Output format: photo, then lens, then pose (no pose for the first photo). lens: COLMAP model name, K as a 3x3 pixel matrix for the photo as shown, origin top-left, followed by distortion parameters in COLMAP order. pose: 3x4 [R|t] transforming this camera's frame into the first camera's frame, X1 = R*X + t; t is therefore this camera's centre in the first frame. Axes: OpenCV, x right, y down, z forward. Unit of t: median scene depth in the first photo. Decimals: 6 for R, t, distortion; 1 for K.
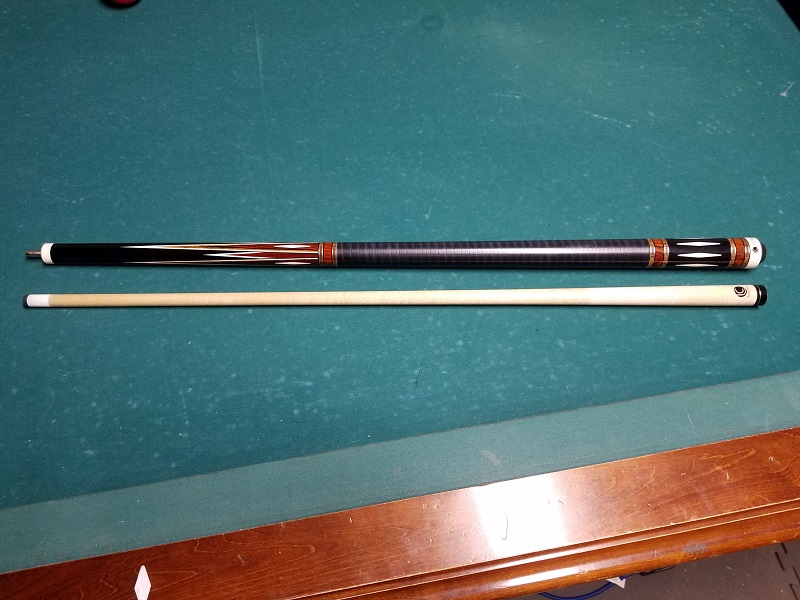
lens RADIAL K [[650.4, 0, 399.5], [0, 650.4, 305.0], [0, 0, 1]] dist [0.040497, -0.083728]
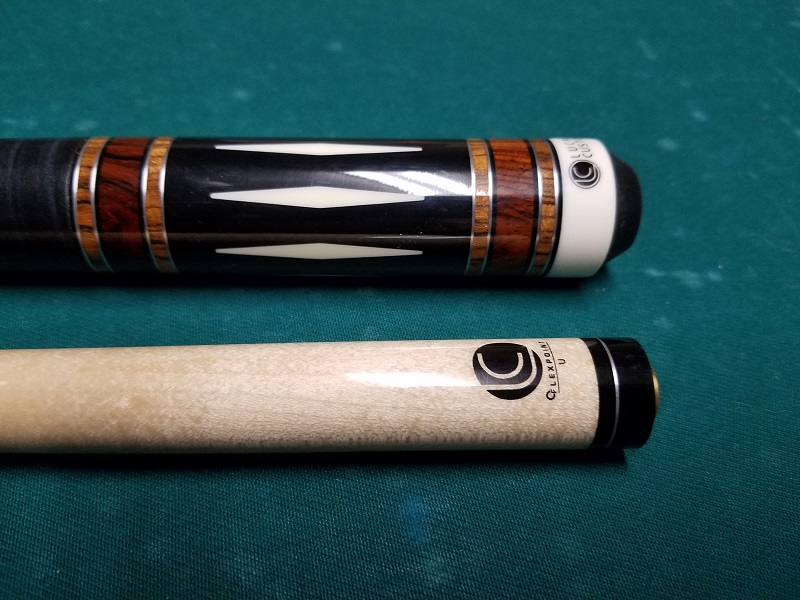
lens RADIAL K [[650.4, 0, 406.0], [0, 650.4, 304.1], [0, 0, 1]] dist [0.040497, -0.083728]
pose [[0.997879, -0.007819, 0.064620, 0.472454], [0.020875, 0.978765, -0.203919, -0.002572], [-0.061653, 0.204835, 0.976853, 0.805607]]
